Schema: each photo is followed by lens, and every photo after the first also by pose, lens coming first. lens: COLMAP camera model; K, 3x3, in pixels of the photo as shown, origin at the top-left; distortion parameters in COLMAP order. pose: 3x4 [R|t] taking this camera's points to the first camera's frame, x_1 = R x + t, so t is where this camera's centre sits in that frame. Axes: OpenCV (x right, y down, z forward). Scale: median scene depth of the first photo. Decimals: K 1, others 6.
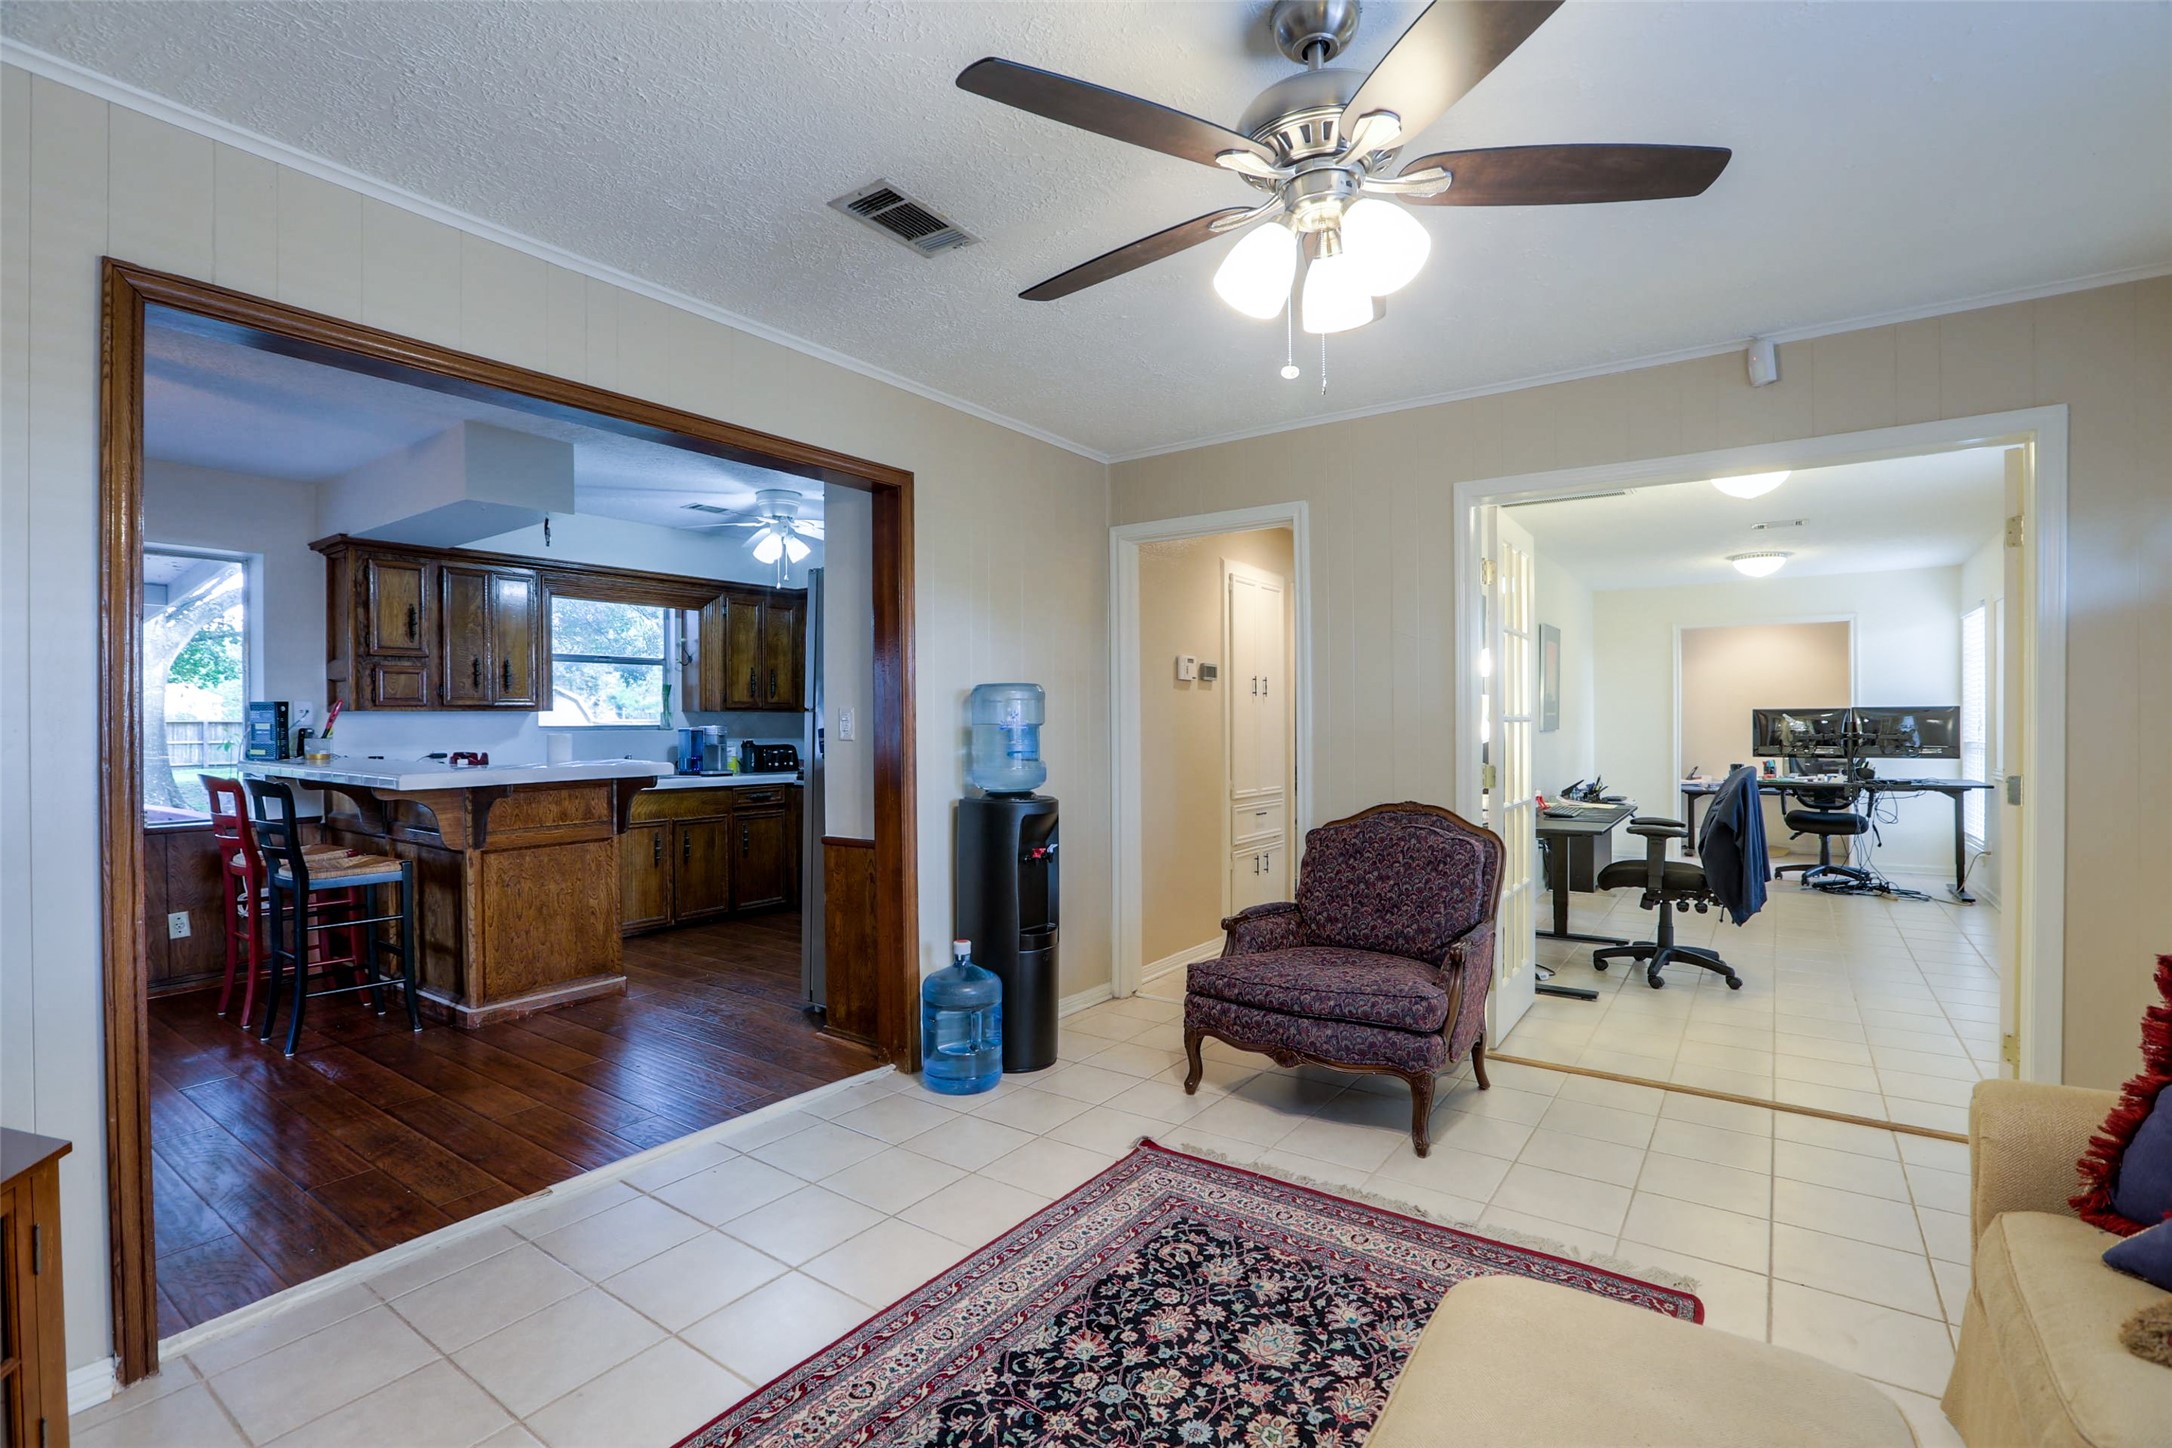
lens RADIAL K [[1001.6, 0, 1067.6], [0, 1001.6, 728.4], [0, 0, 1]] dist [-0.020482, 0.000311]
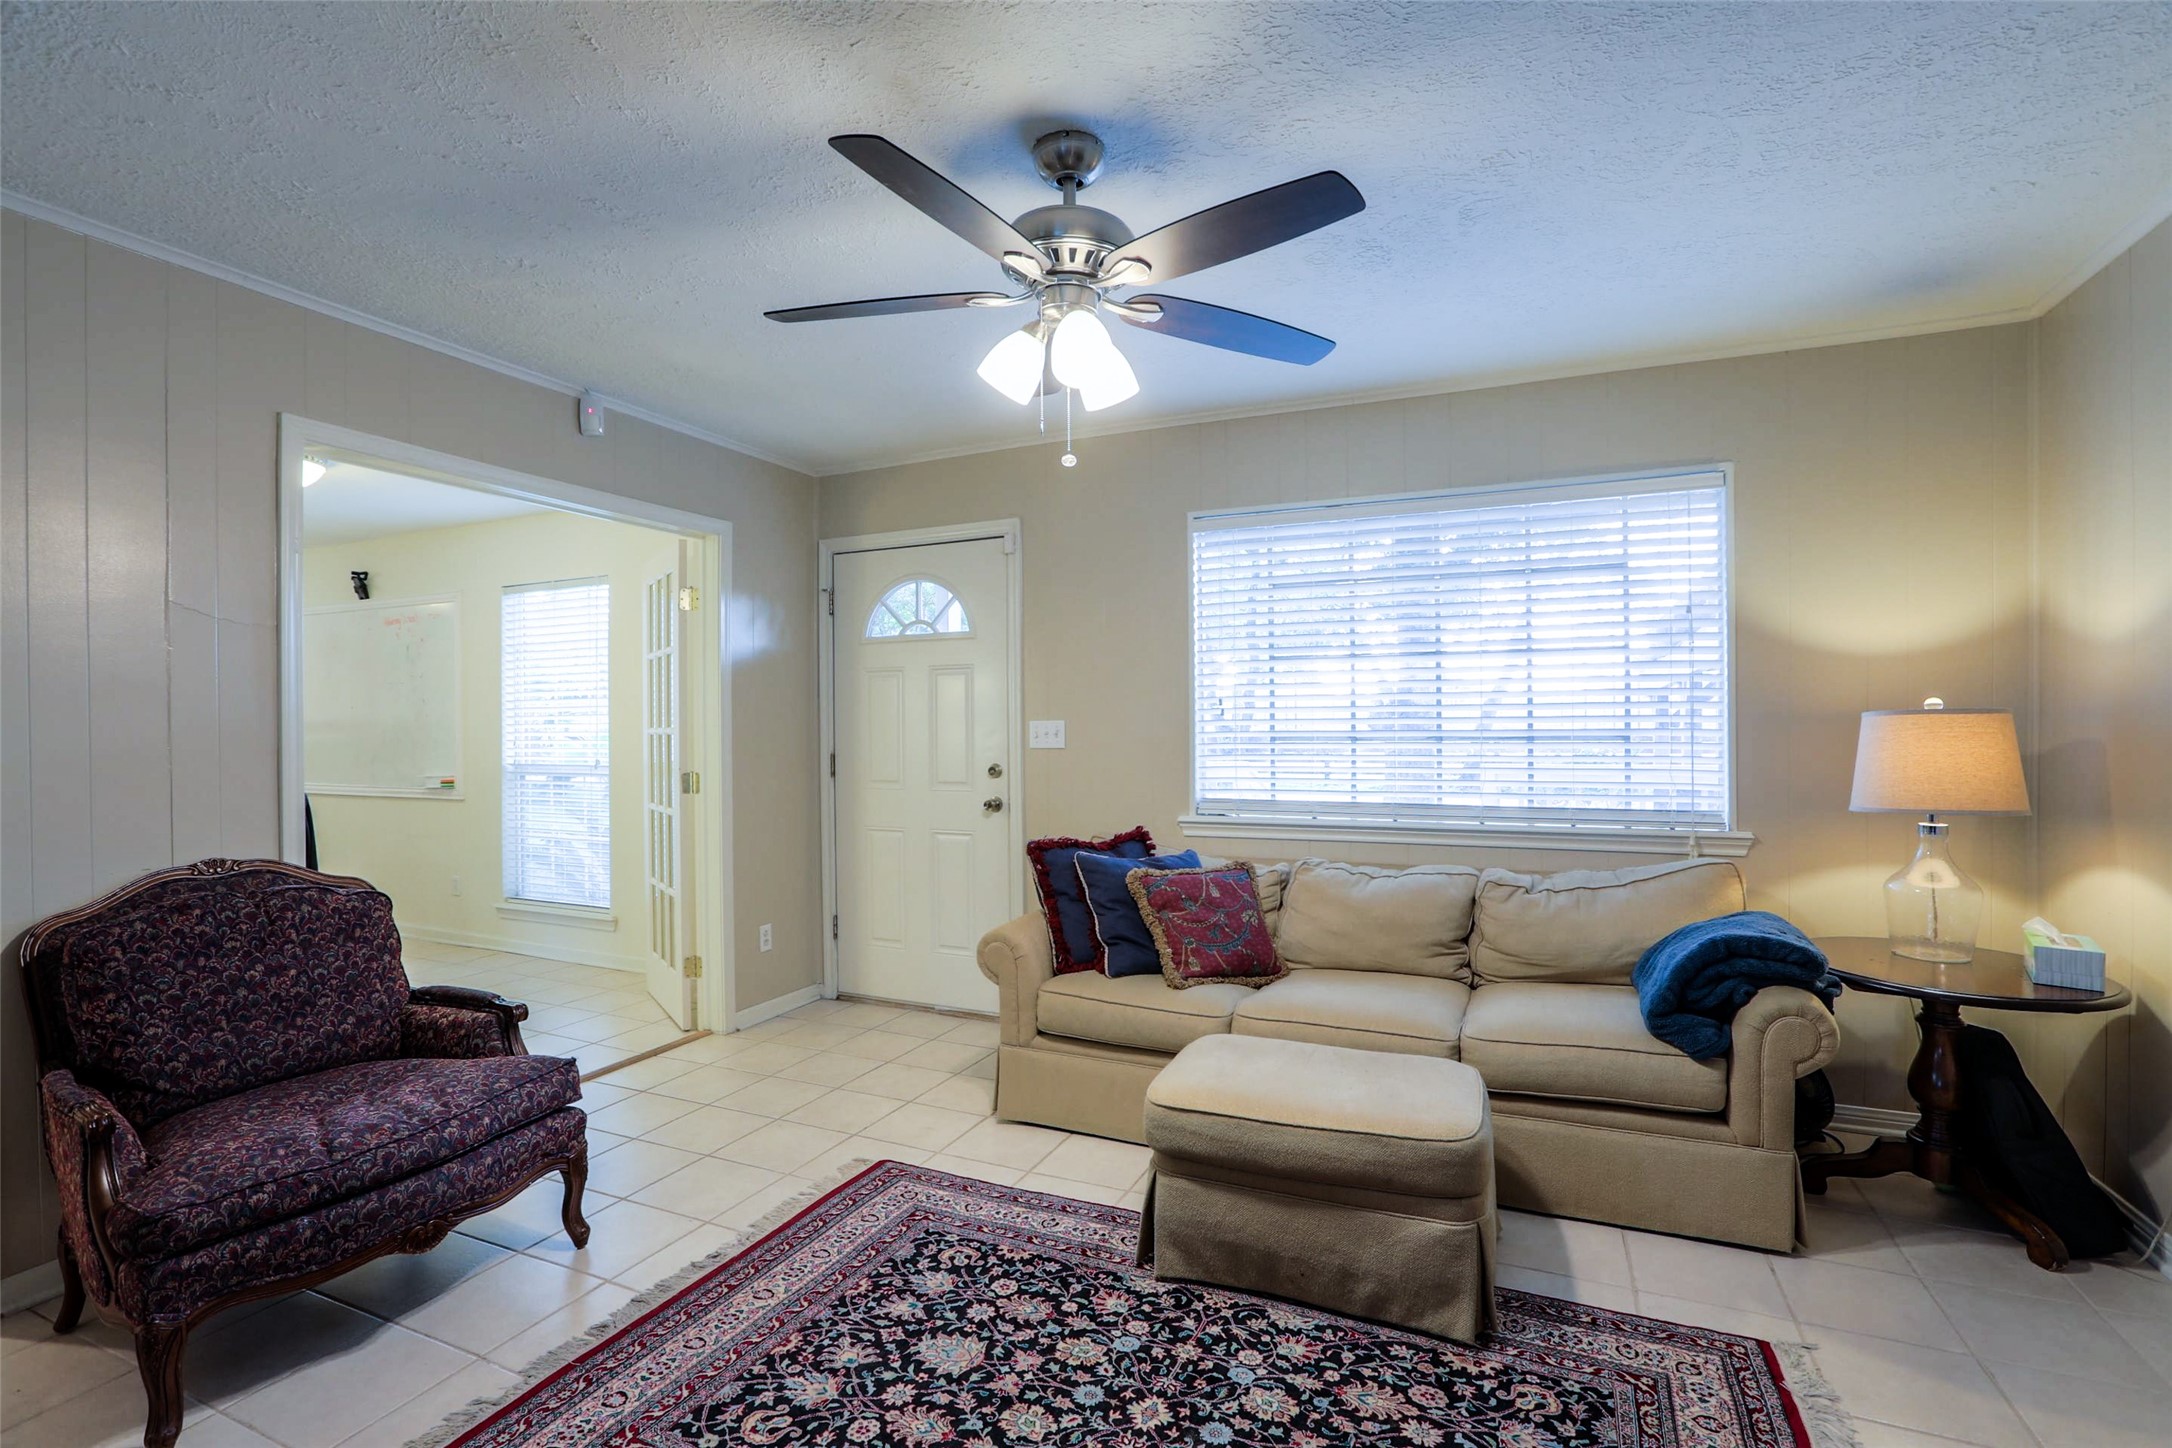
lens RADIAL K [[1001.6, 0, 1091.9], [0, 1001.6, 725.0], [0, 0, 1]] dist [-0.020482, 0.000311]
pose [[-0.218216, 0.011034, 0.975838, -0.581732], [0.011931, 0.999892, -0.008637, -0.004539], [-0.975828, 0.009758, -0.218324, 0.766907]]
